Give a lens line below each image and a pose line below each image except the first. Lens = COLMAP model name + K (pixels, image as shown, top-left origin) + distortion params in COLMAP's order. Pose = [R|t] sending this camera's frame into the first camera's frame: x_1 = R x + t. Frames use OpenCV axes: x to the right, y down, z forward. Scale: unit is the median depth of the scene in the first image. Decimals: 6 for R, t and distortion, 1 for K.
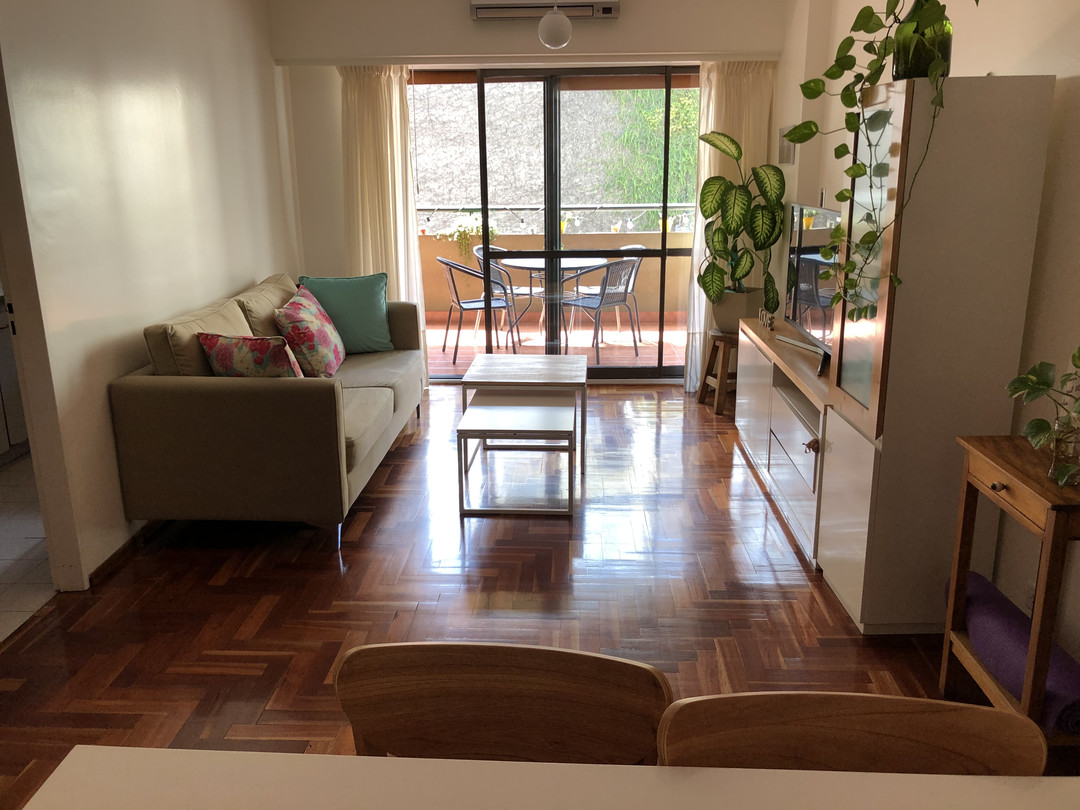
lens RADIAL K [[874.8, 0, 540.0], [0, 874.8, 405.0], [0, 0, 1]] dist [0.142703, -0.374363]
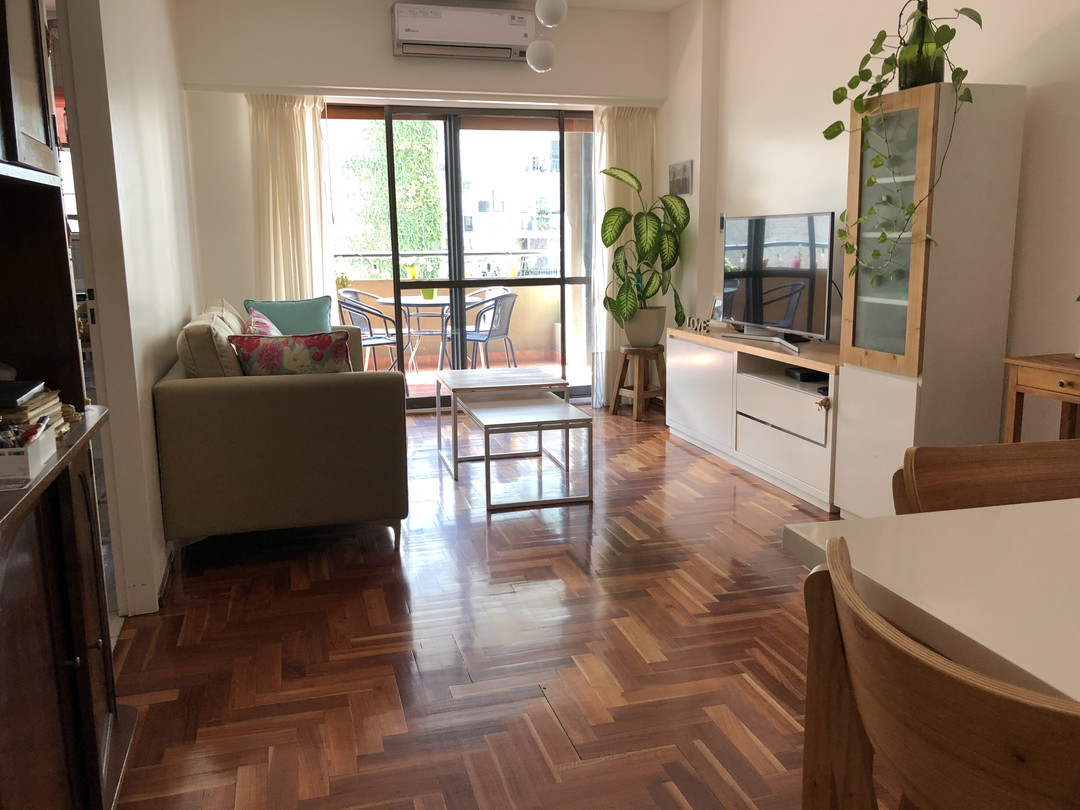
lens RADIAL K [[887.3, 0, 540.0], [0, 887.3, 405.0], [0, 0, 1]] dist [0.085397, -0.202011]
pose [[0.948131, -0.059982, 0.312169, -0.259363], [0.088832, 0.992907, -0.079022, 0.066996], [-0.305215, 0.102654, 0.946735, 0.001202]]
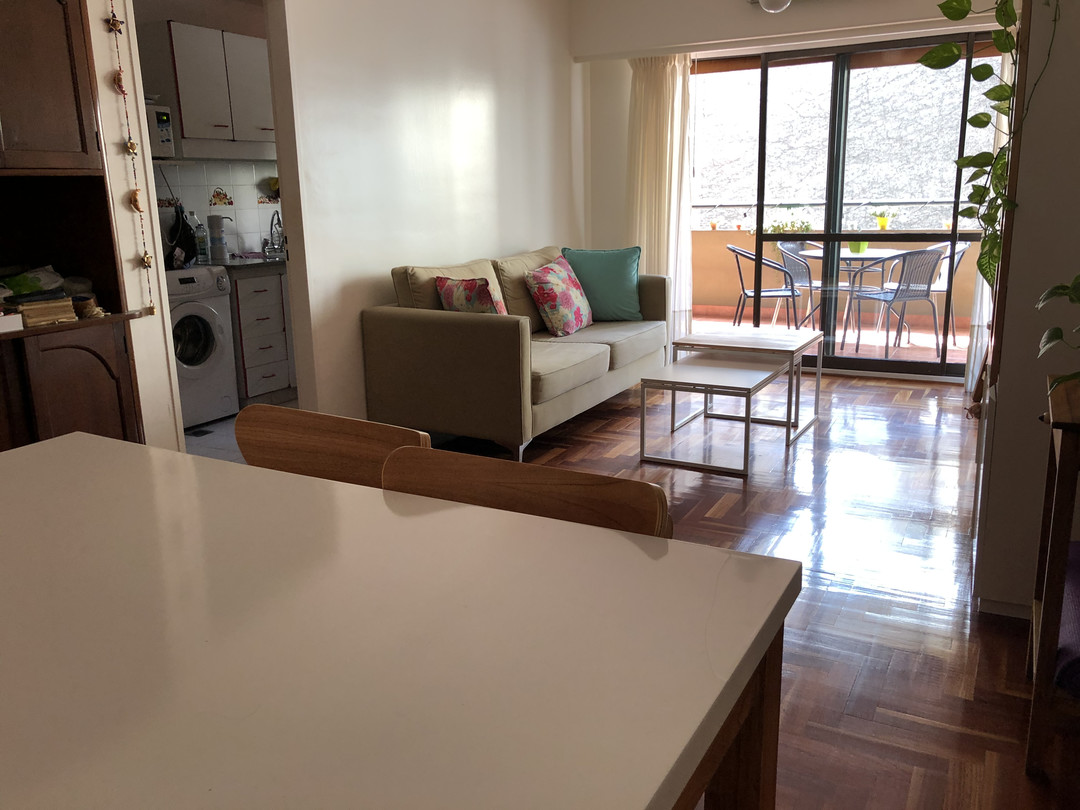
lens RADIAL K [[887.3, 0, 540.0], [0, 887.3, 405.0], [0, 0, 1]] dist [0.085397, -0.202011]
pose [[0.899574, 0.093101, -0.426731, 0.185250], [-0.106900, 0.994234, -0.008439, 0.059425], [0.423484, 0.053209, 0.904339, -0.010849]]
